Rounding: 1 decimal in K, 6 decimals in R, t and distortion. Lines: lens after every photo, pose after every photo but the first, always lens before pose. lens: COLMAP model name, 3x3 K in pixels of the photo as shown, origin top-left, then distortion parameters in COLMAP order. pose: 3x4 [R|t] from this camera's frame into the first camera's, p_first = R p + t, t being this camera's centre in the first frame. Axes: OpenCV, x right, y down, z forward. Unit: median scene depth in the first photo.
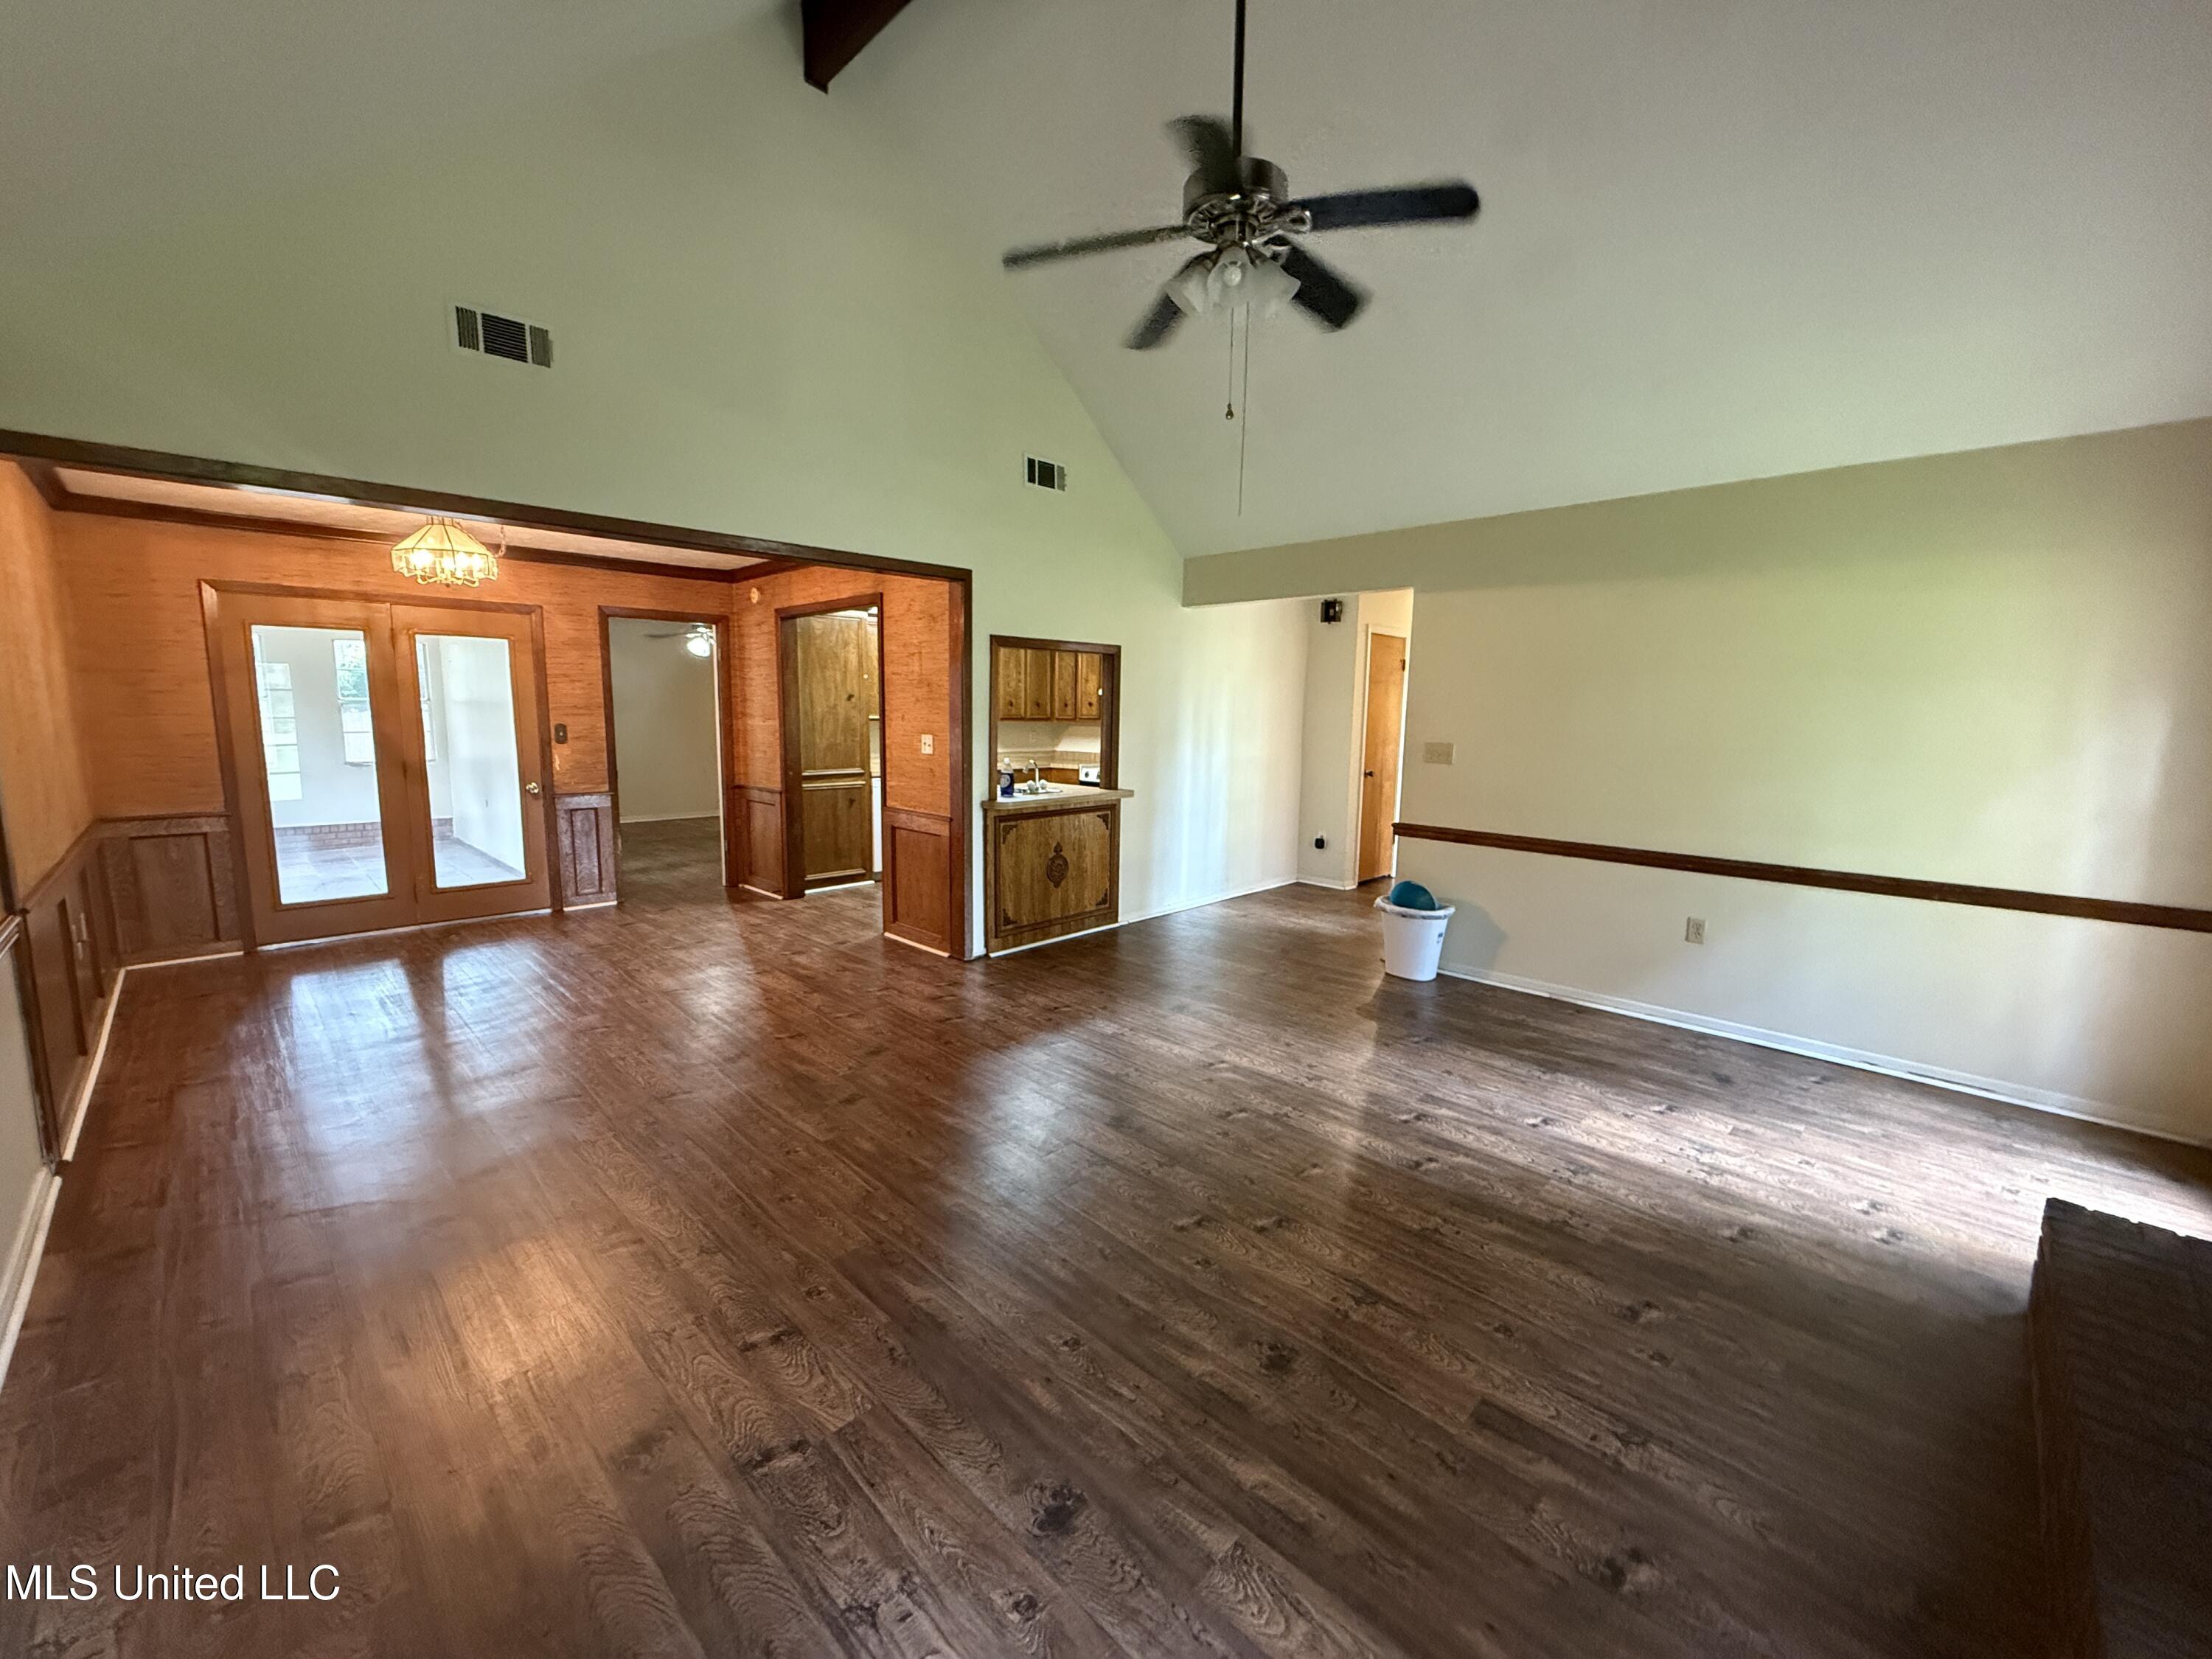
lens RADIAL K [[878.7, 0, 1099.5], [0, 878.7, 833.3], [0, 0, 1]] dist [0.001323, -0.000235]
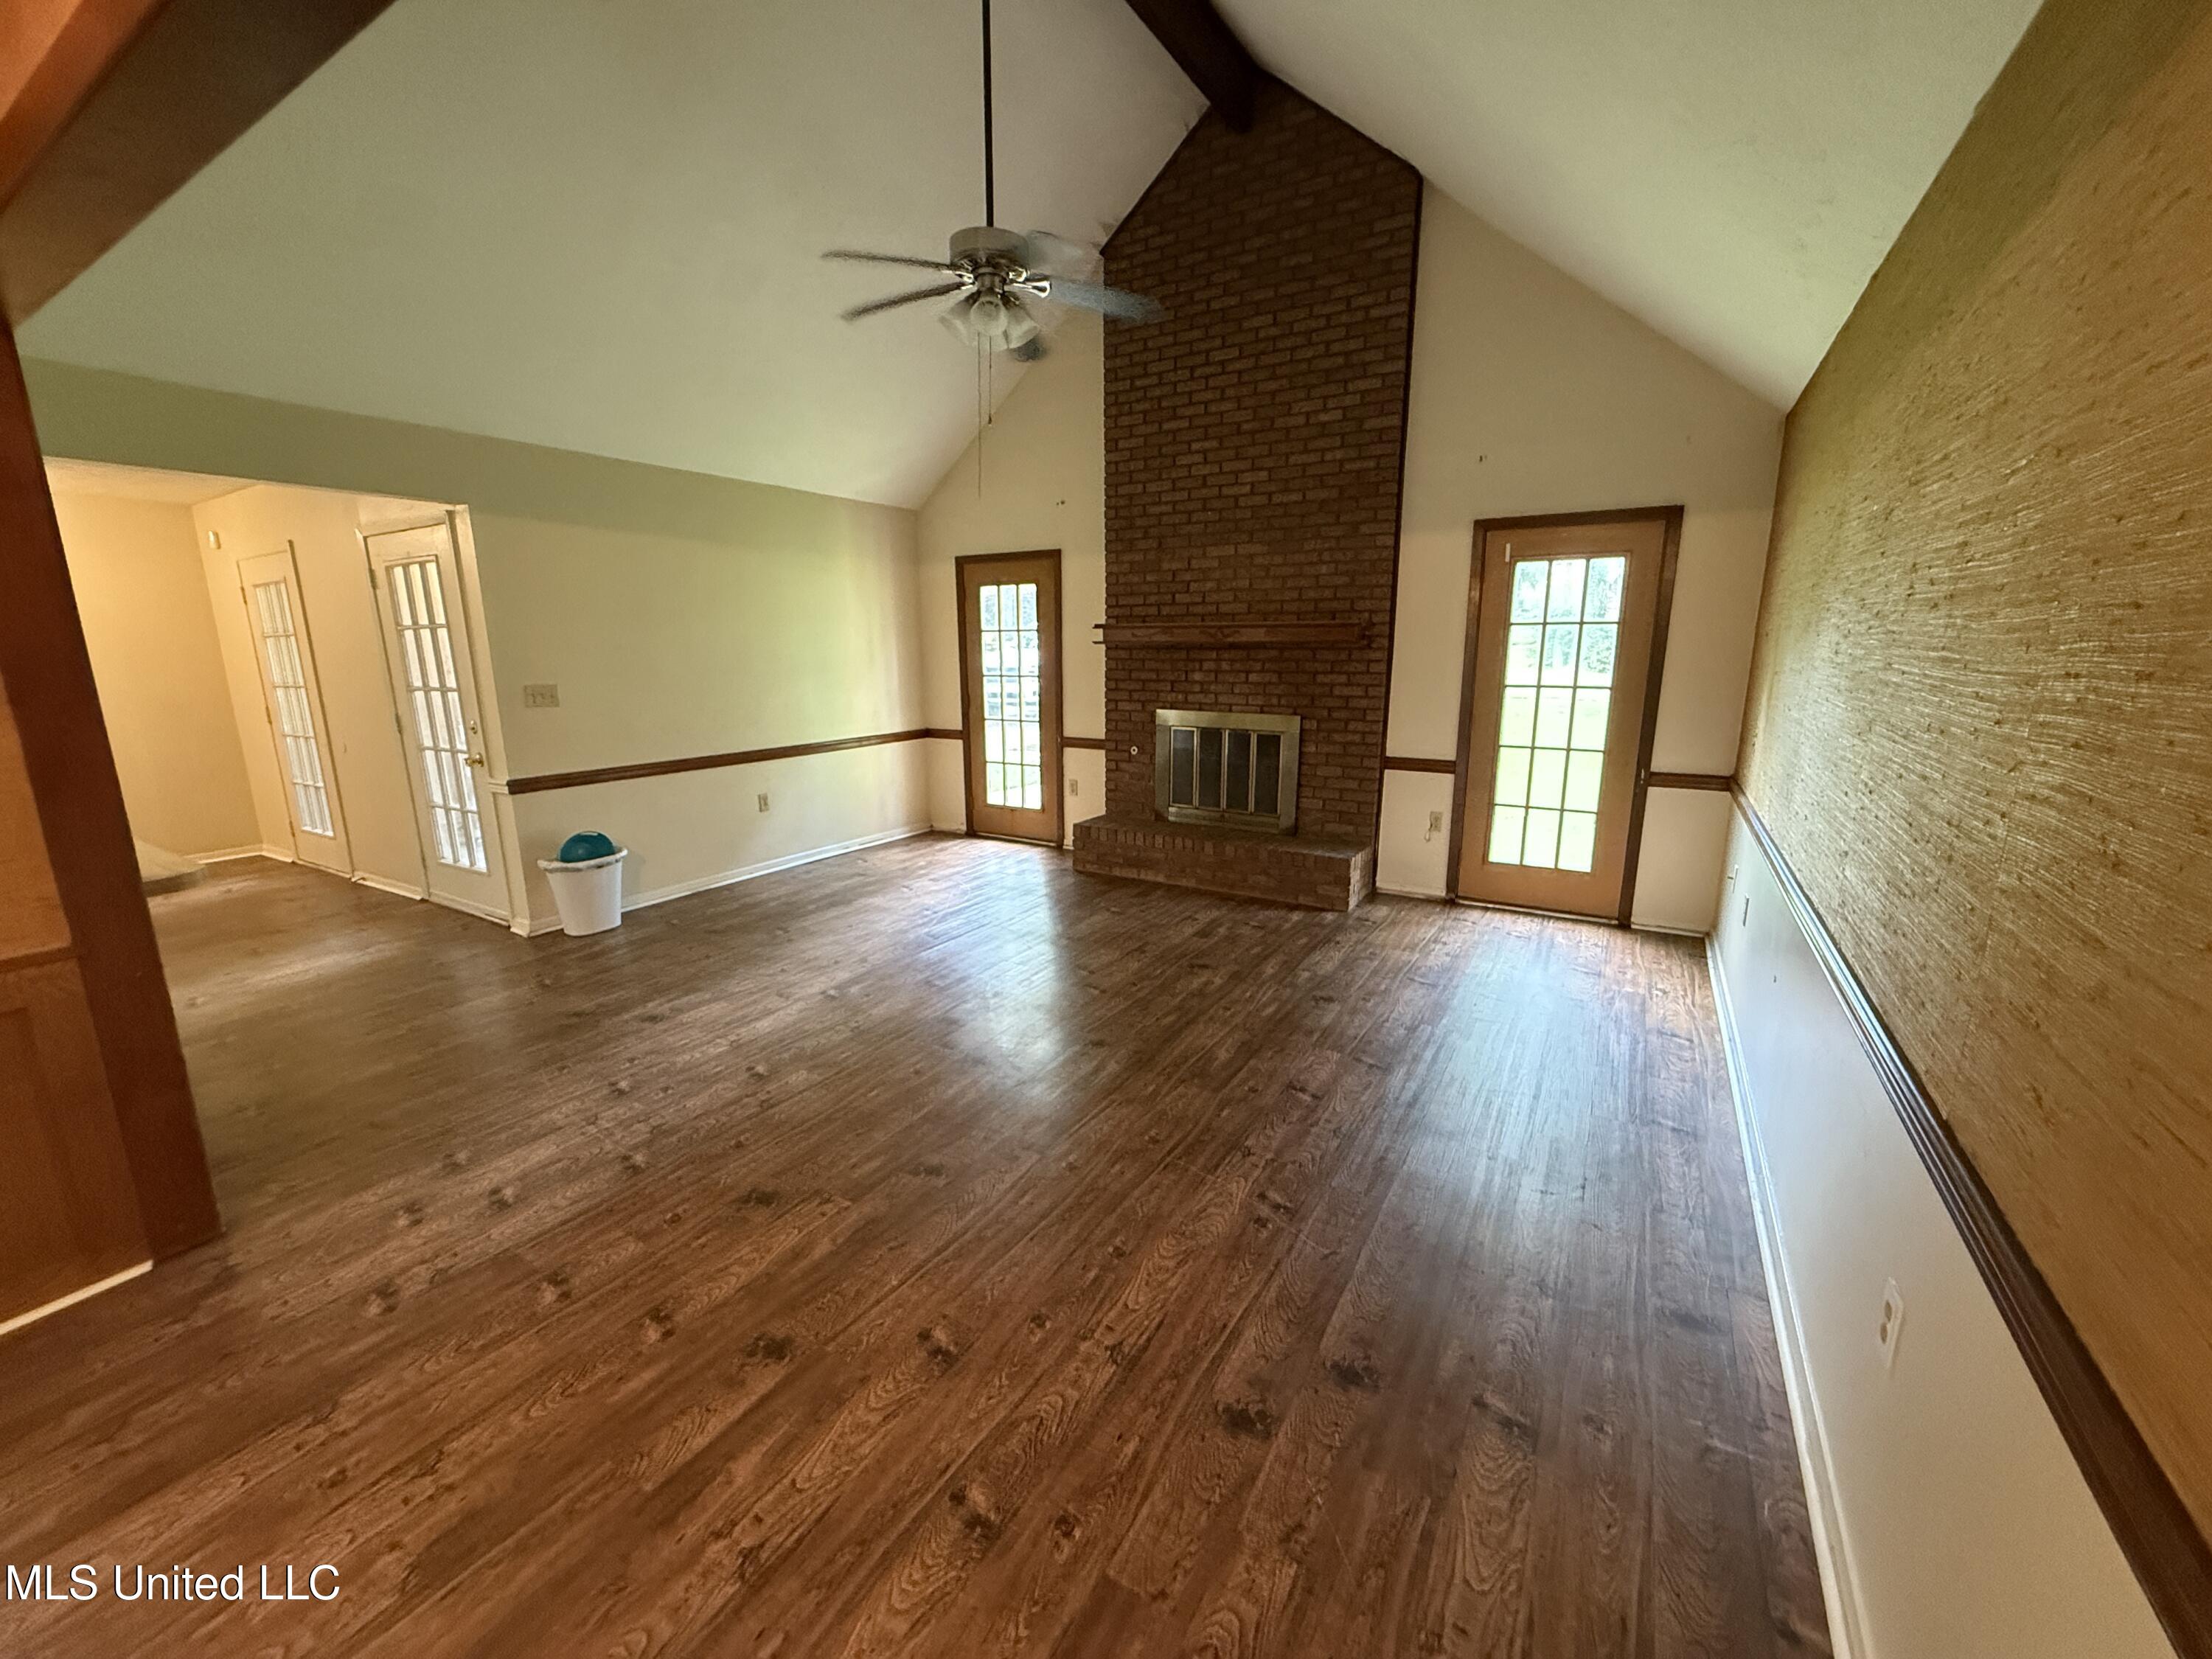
lens RADIAL K [[878.7, 0, 1095.4], [0, 878.7, 824.5], [0, 0, 1]] dist [0.001323, -0.000235]
pose [[-0.227518, -0.209797, 0.950905, -0.680503], [0.144703, 0.958389, 0.246071, -0.108234], [-0.962962, 0.193584, -0.187692, 0.653615]]
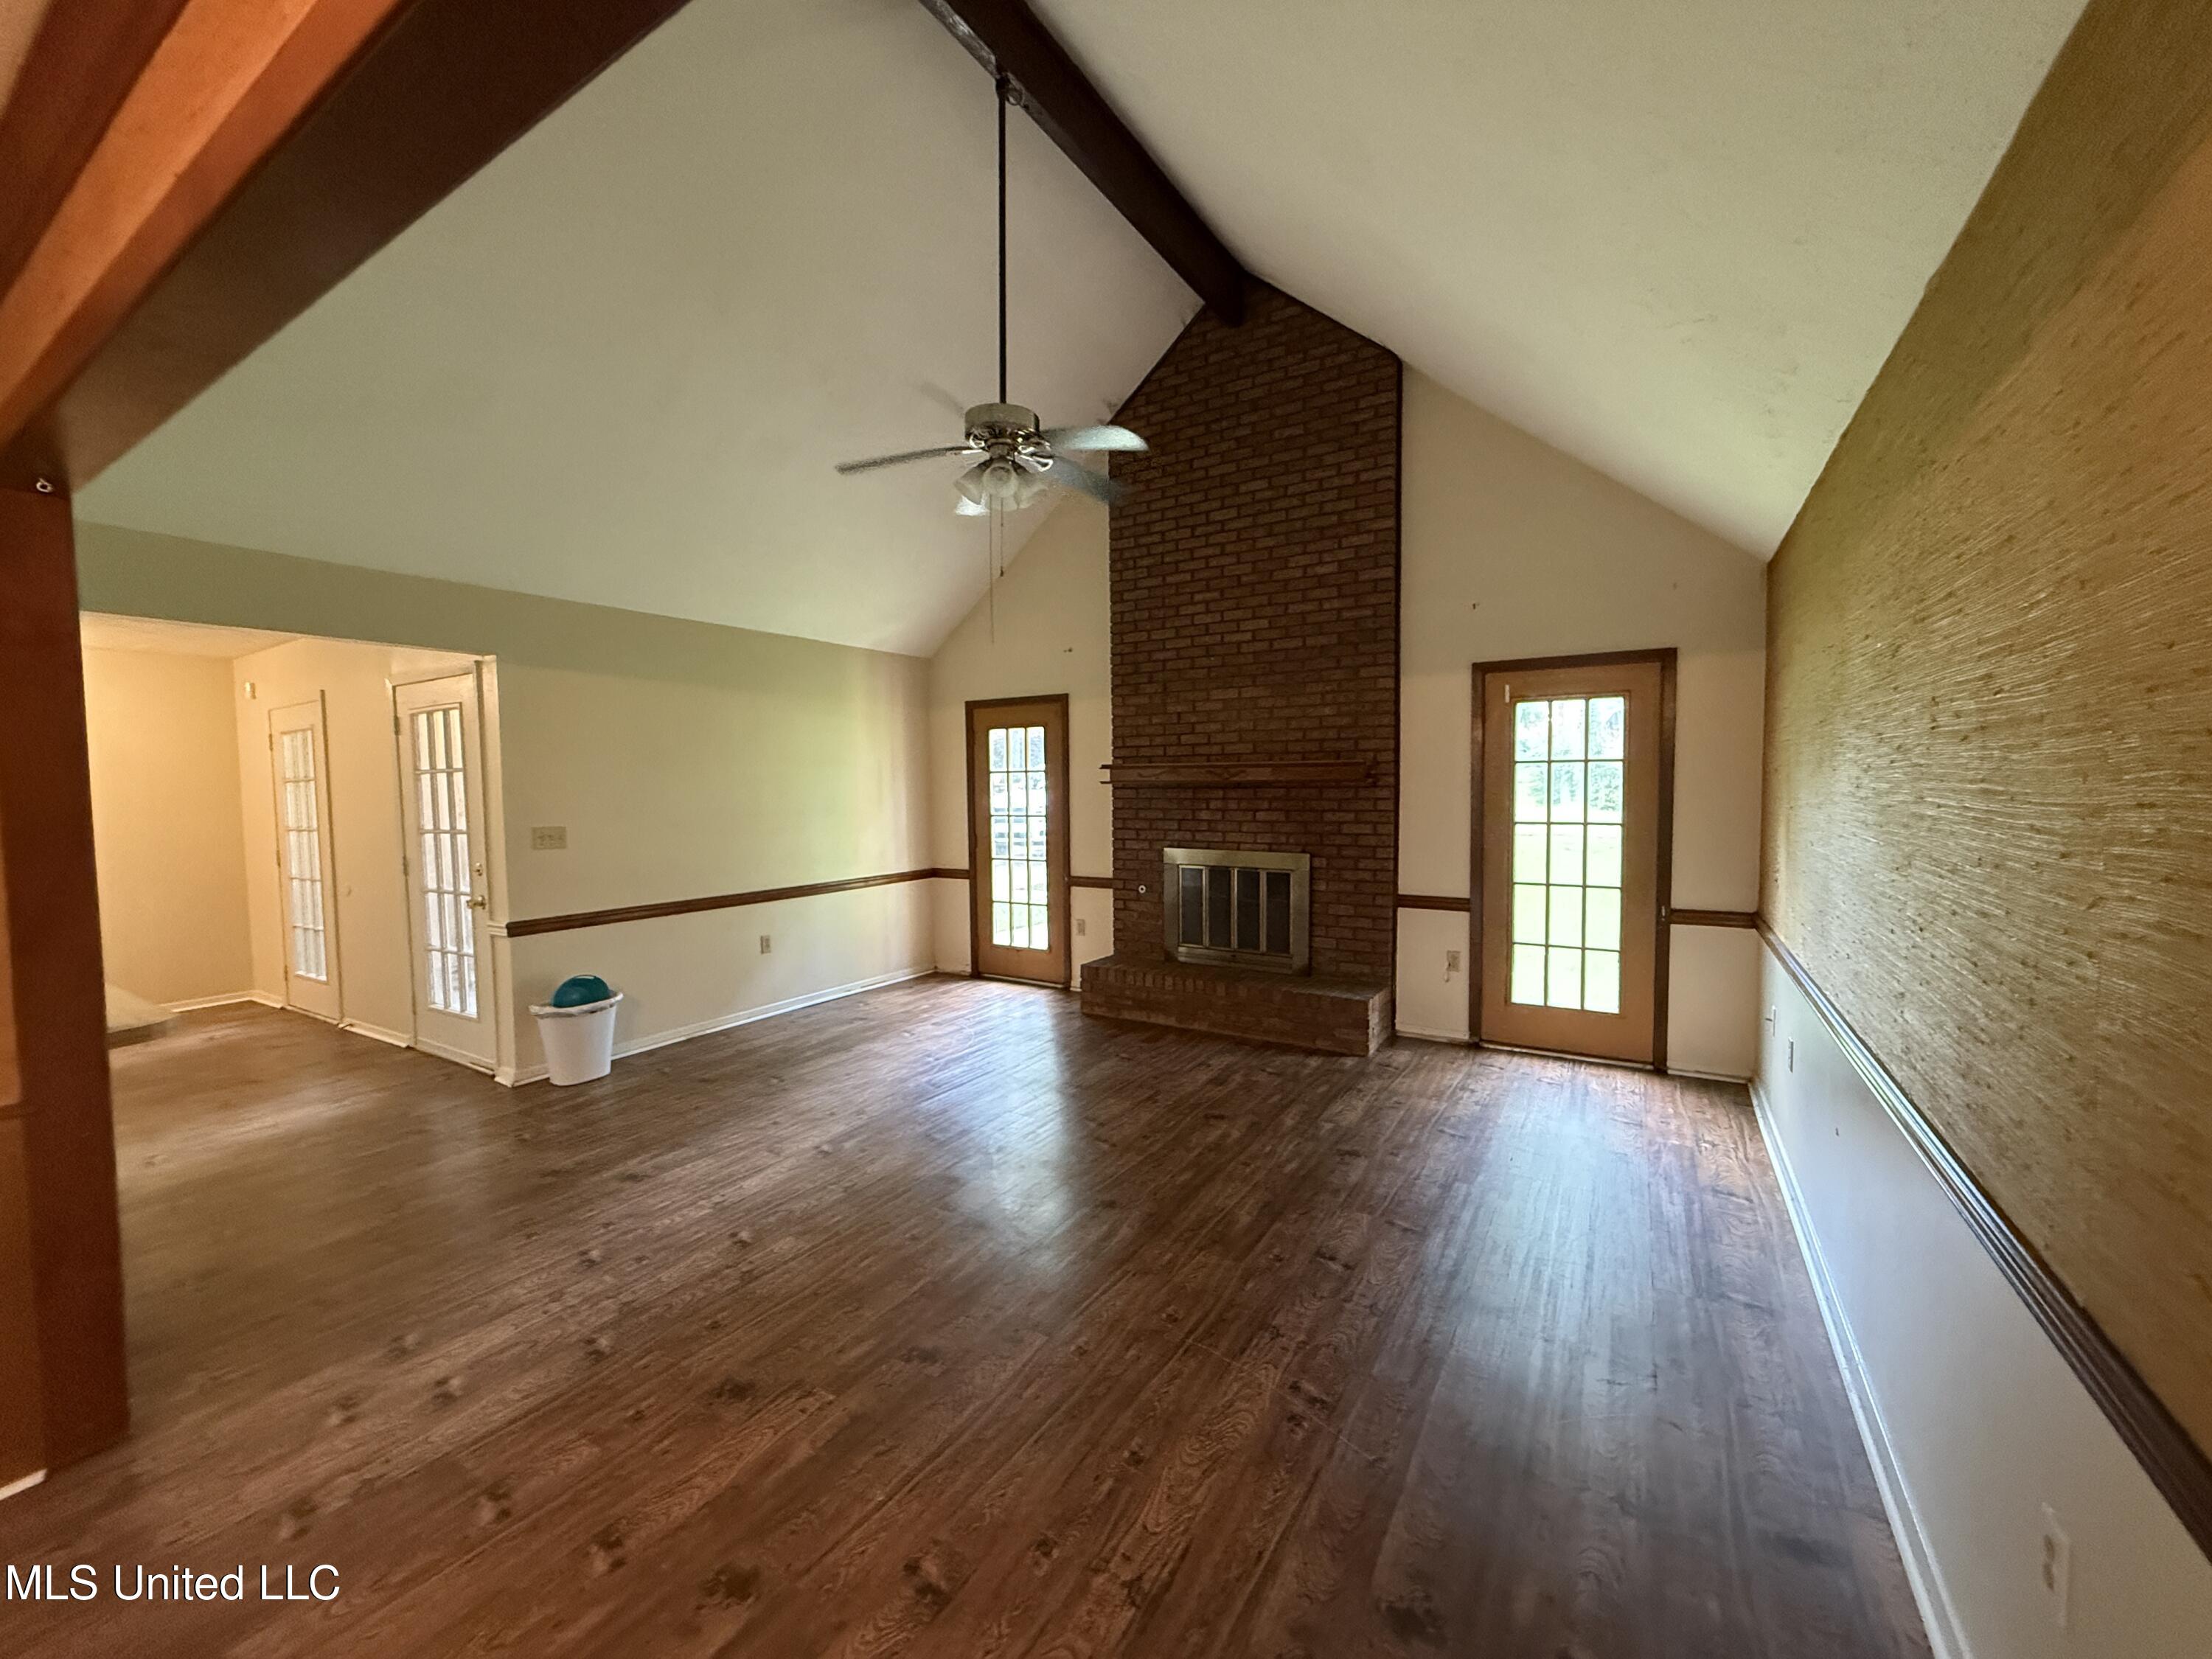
lens RADIAL K [[878.7, 0, 1095.5], [0, 878.7, 825.7], [0, 0, 1]] dist [0.001323, -0.000235]
pose [[-0.221175, -0.057860, 0.973516, -0.666814], [0.150595, 0.984239, 0.092712, -0.106369], [-0.963537, 0.167112, -0.208975, 0.652560]]
